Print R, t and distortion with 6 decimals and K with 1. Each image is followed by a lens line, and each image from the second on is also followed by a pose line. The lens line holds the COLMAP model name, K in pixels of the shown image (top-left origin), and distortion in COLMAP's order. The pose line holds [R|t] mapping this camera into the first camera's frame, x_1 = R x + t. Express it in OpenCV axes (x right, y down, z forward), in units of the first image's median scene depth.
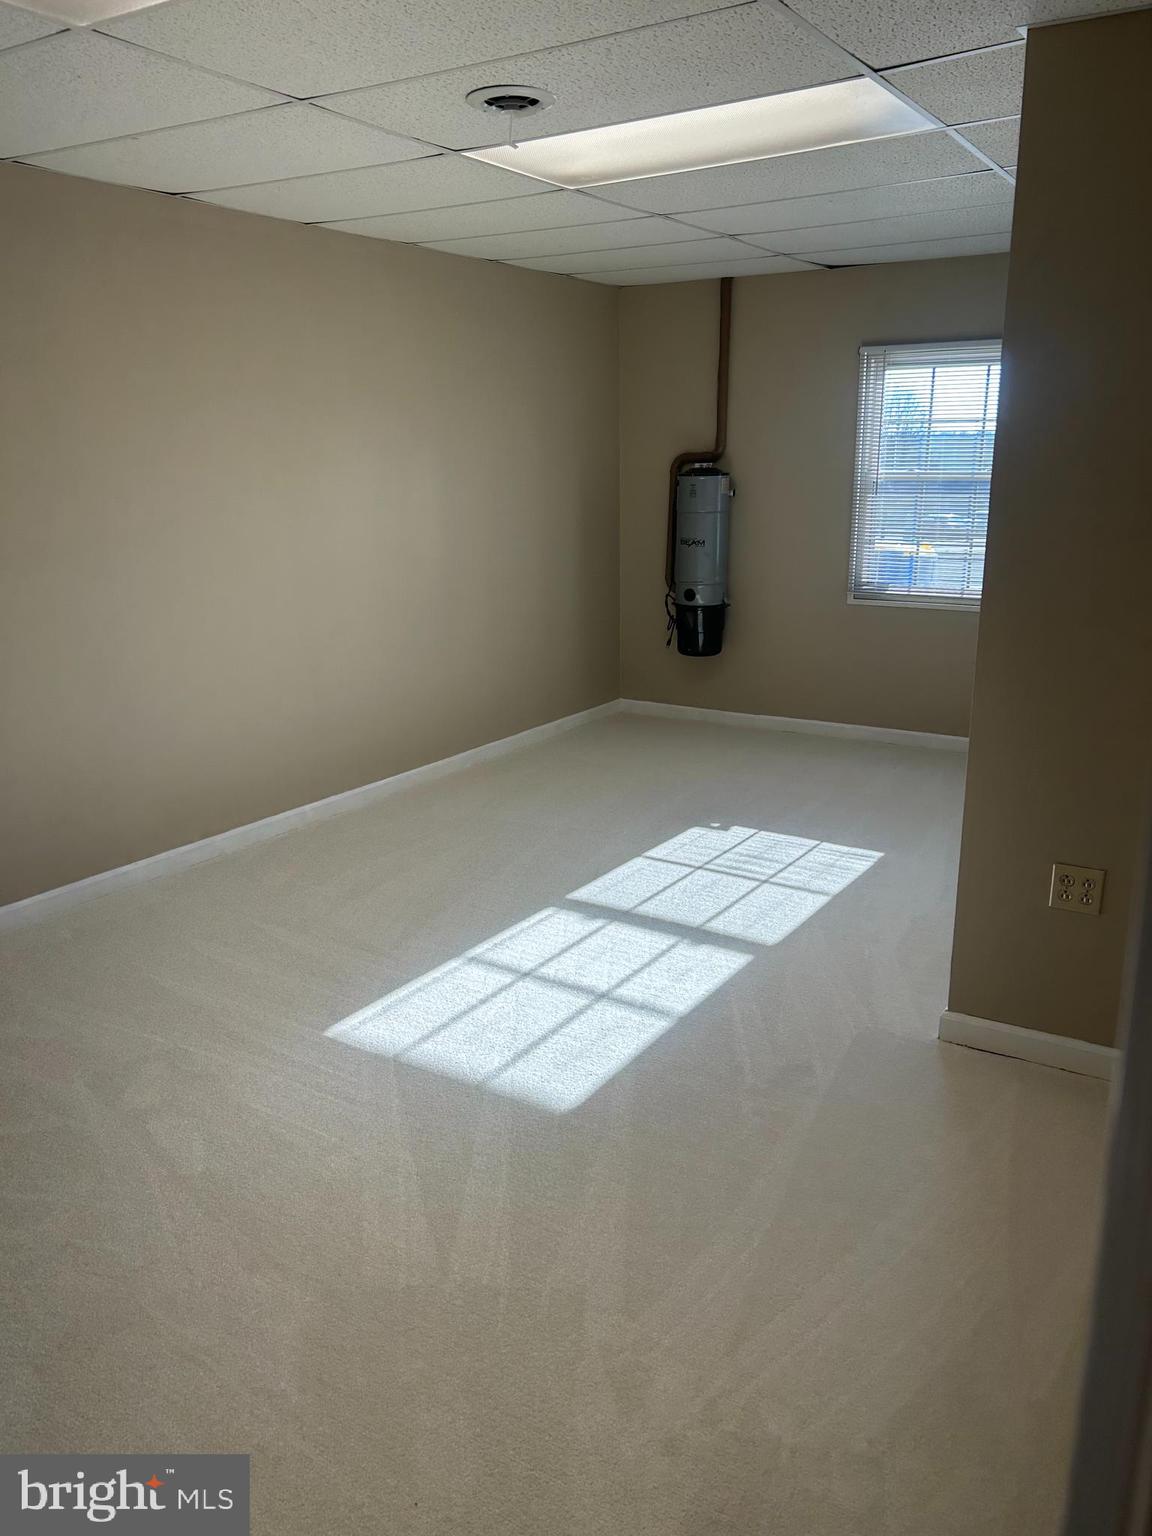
lens RADIAL K [[1172.9, 0, 576.0], [0, 1172.9, 768.0], [0, 0, 1]] dist [0.092347, -0.165935]
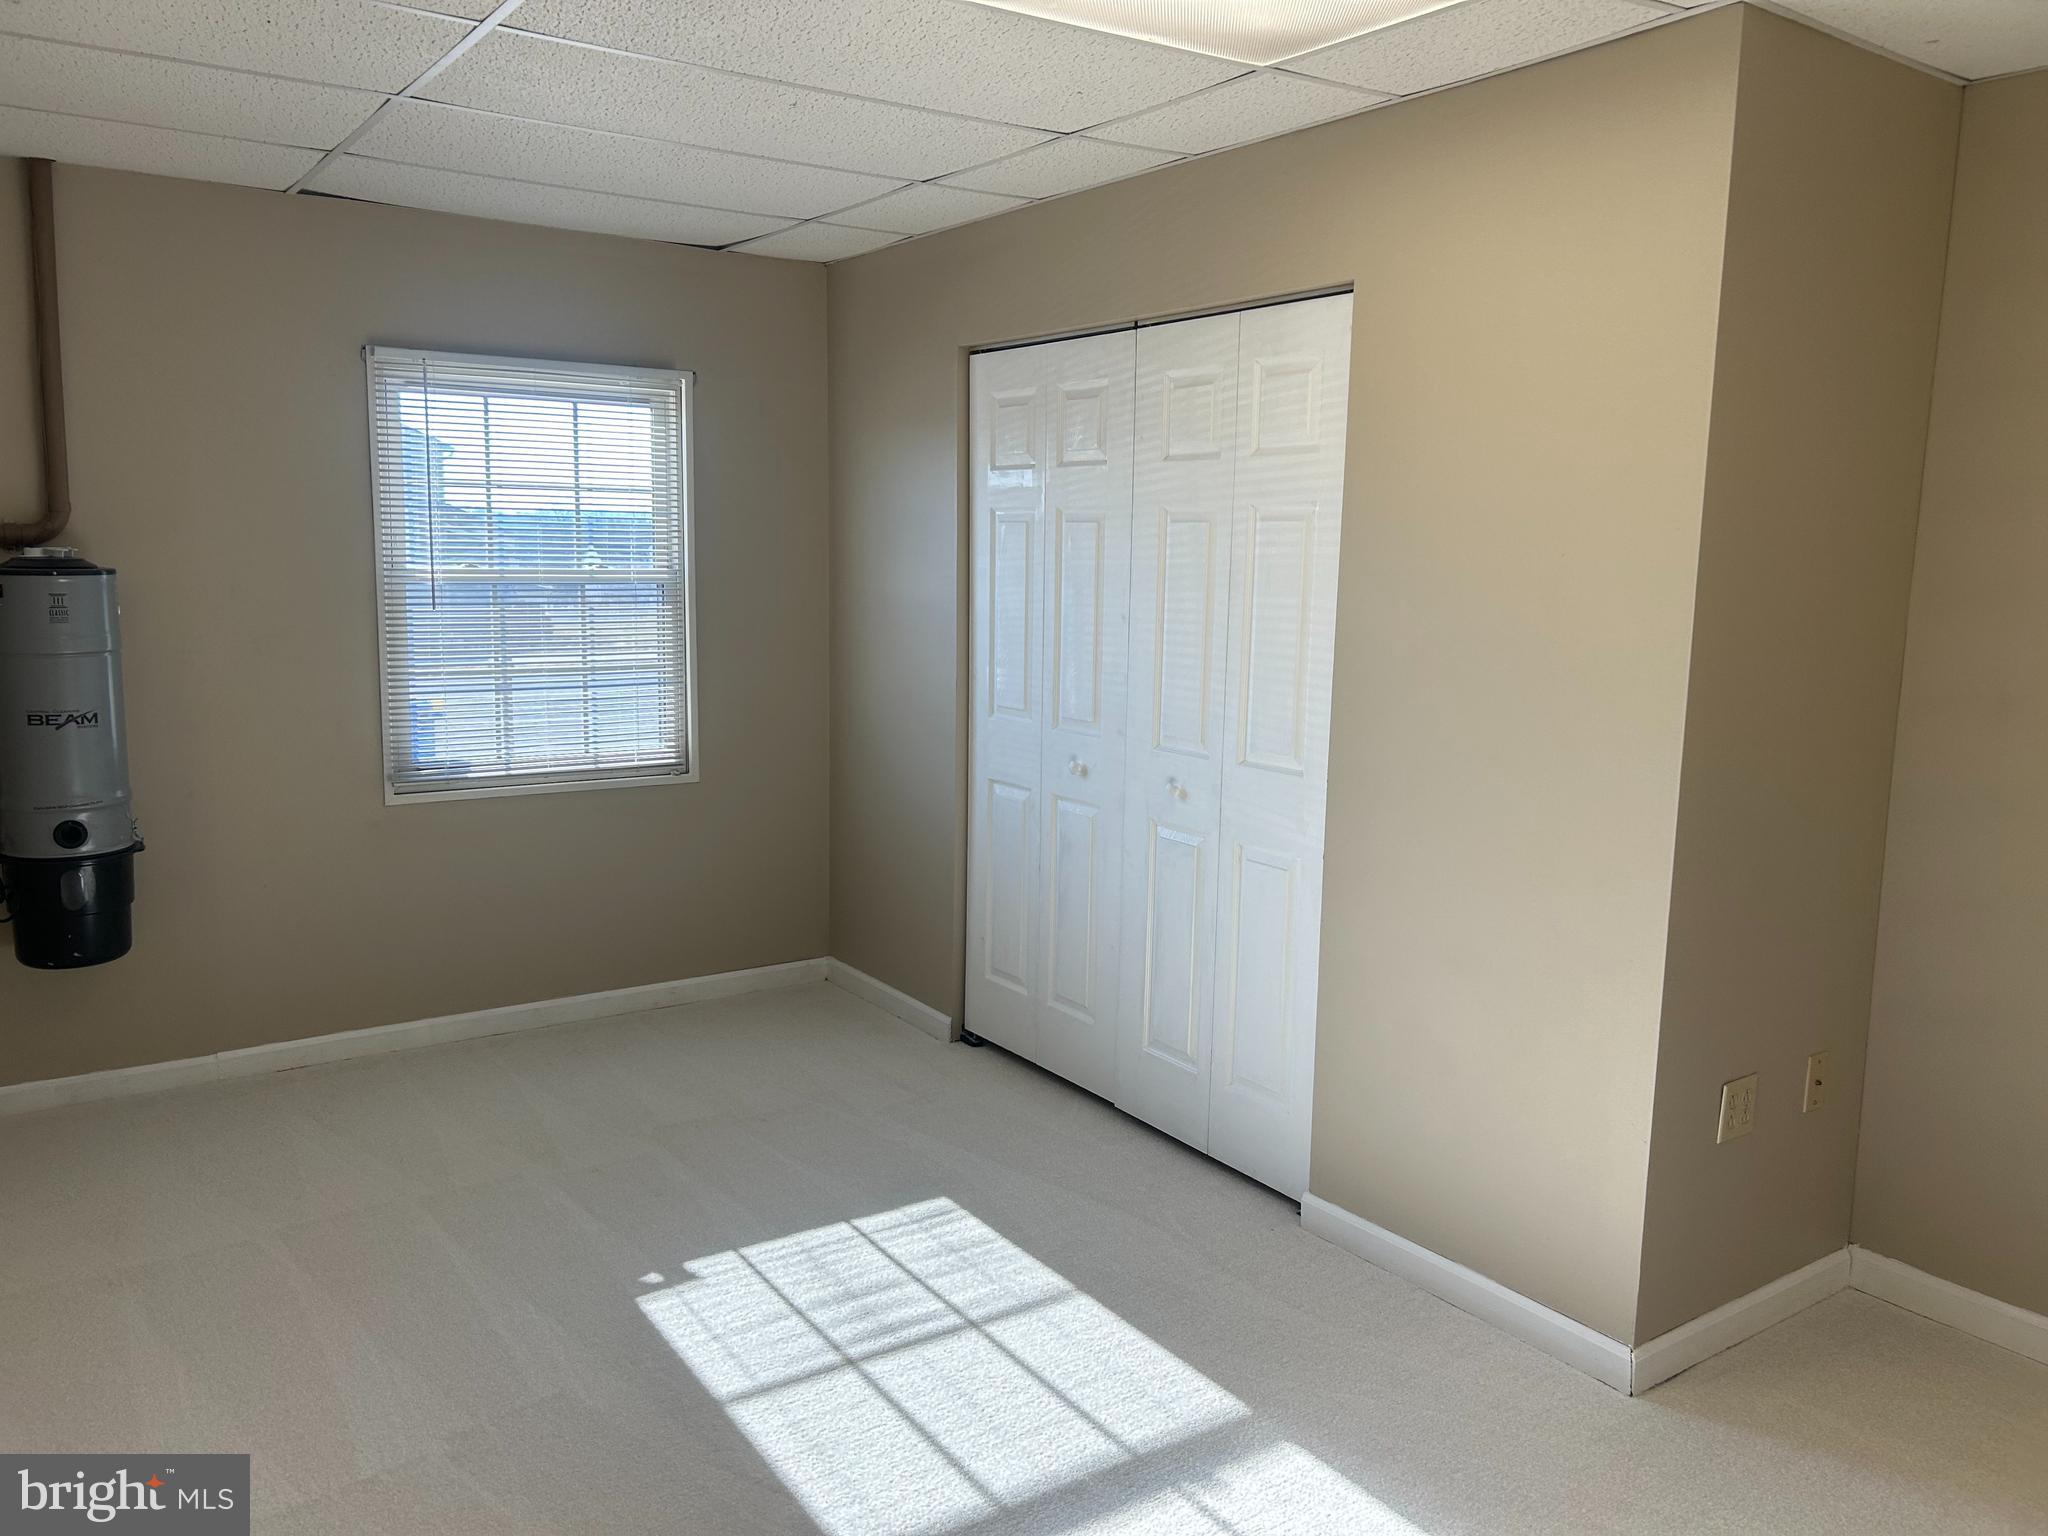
lens RADIAL K [[1557.5, 0, 1019.1], [0, 1557.5, 768.0], [0, 0, 1]] dist [0.064007, -0.085377]
pose [[0.390753, -0.119317, 0.912730, -0.456867], [0.218307, 0.975286, 0.034034, -0.171649], [-0.894234, 0.185956, 0.407144, 0.652480]]
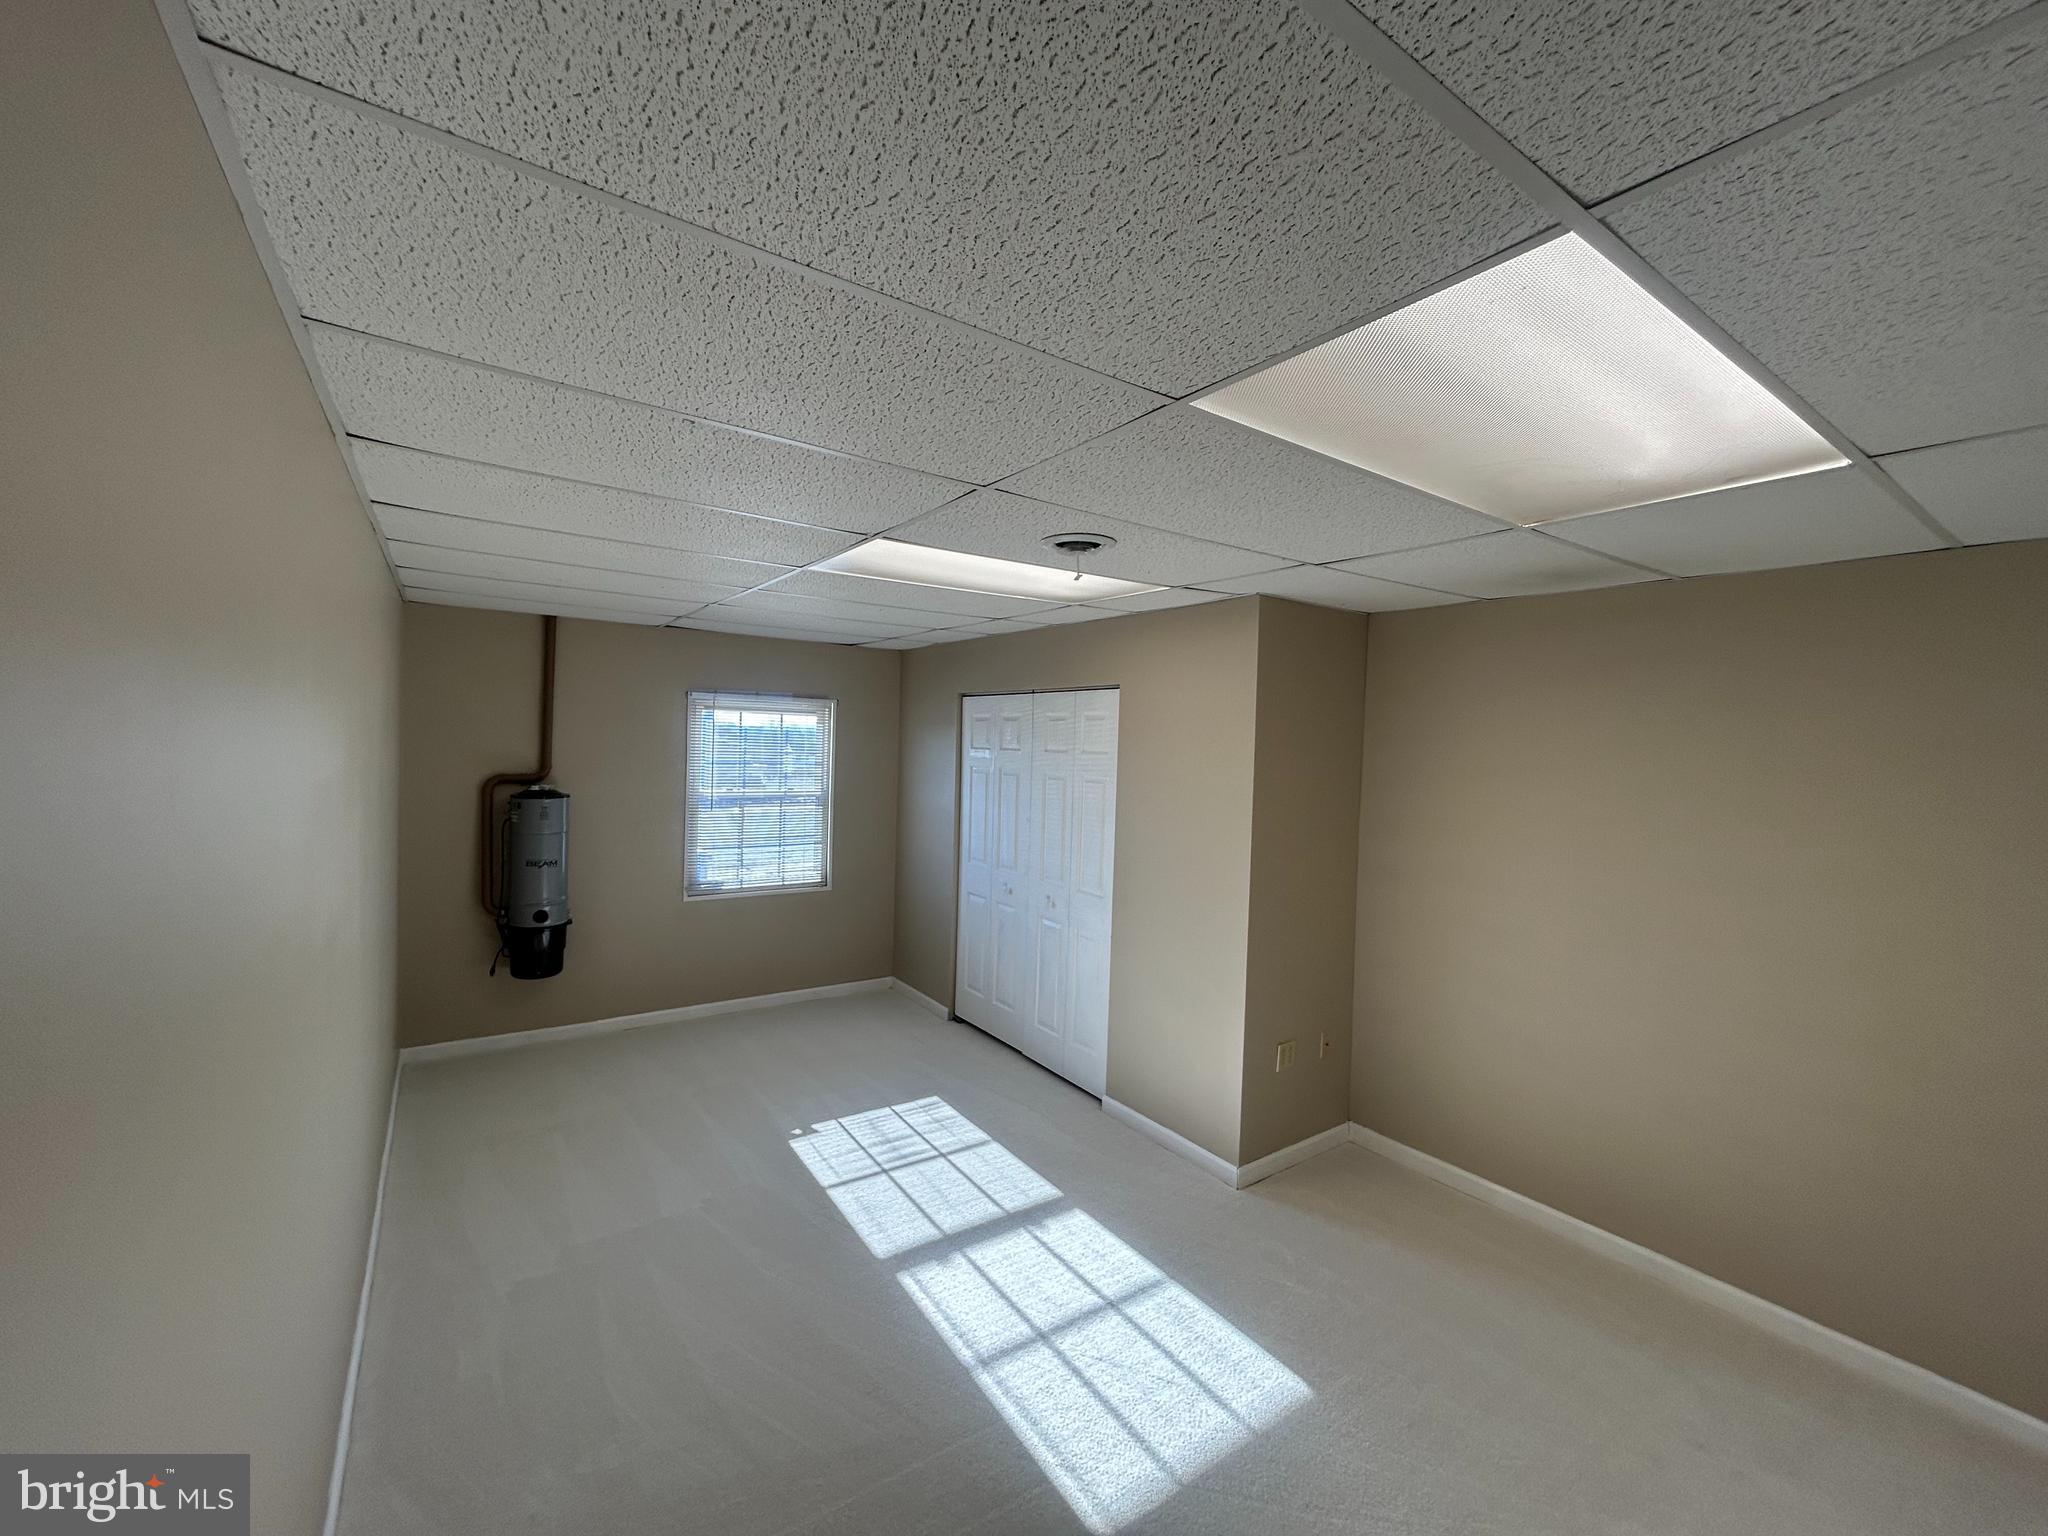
lens RADIAL K [[841.3, 0, 1019.7], [0, 841.3, 757.4], [0, 0, 1]] dist [-0.000864, -0.000106]
pose [[0.388826, 0.002309, 0.921308, -0.583578], [0.206401, 0.974361, -0.089550, -0.198555], [-0.897894, 0.224978, 0.378381, 0.535338]]
